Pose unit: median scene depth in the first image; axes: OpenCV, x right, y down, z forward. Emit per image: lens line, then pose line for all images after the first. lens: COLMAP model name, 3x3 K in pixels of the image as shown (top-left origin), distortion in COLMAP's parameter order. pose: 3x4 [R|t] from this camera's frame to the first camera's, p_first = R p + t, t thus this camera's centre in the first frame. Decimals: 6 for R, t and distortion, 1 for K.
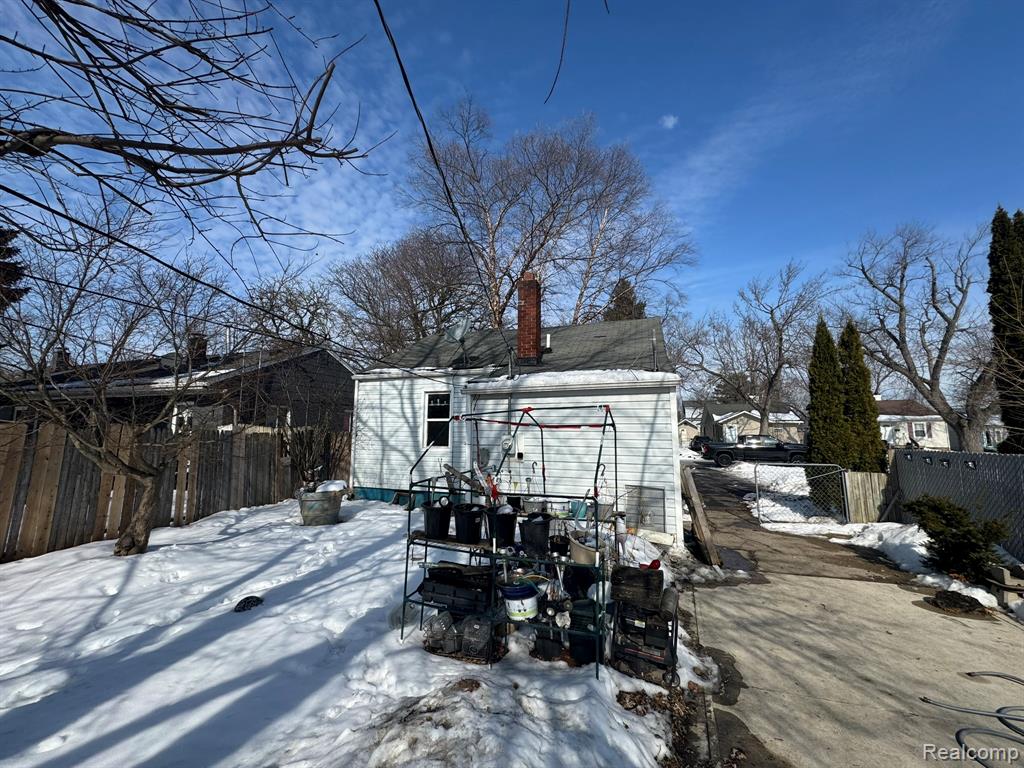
lens RADIAL K [[408.1, 0, 511.7], [0, 408.1, 383.8], [0, 0, 1]] dist [-0.000524, -0.000184]
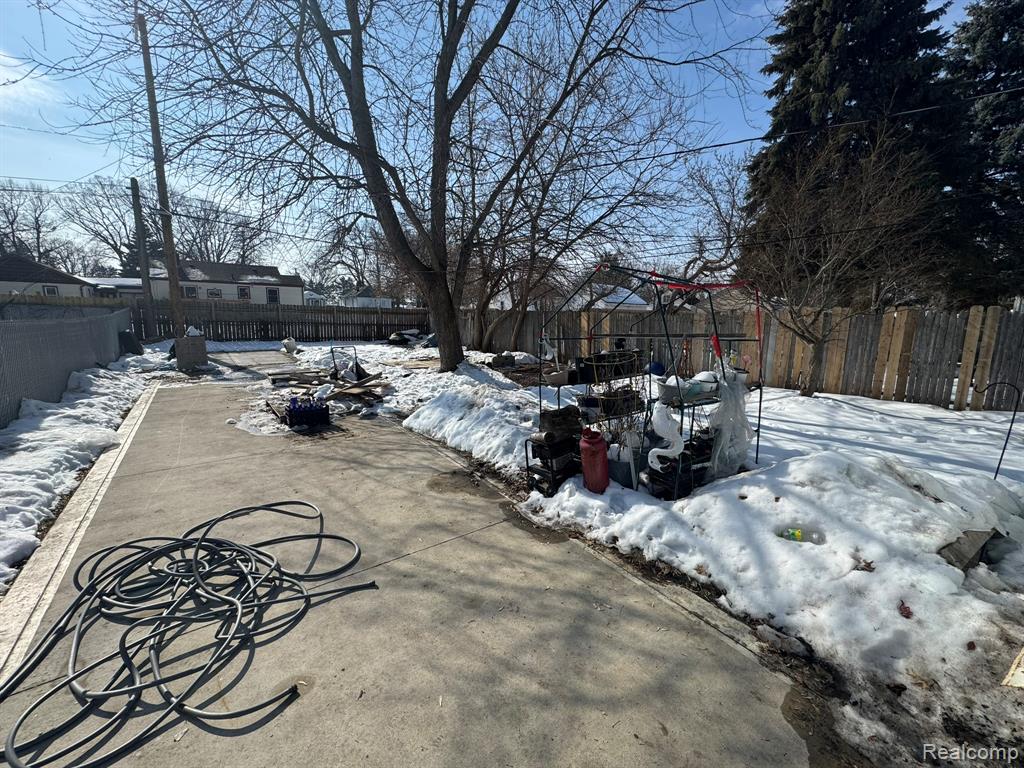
lens RADIAL K [[408.1, 0, 506.7], [0, 408.1, 384.0], [0, 0, 1]] dist [-0.000524, -0.000184]
pose [[-0.560712, 0.121604, -0.819033, 1.243841], [0.075451, 0.992545, 0.095712, 0.236459], [0.824566, -0.008130, -0.565707, 1.416700]]
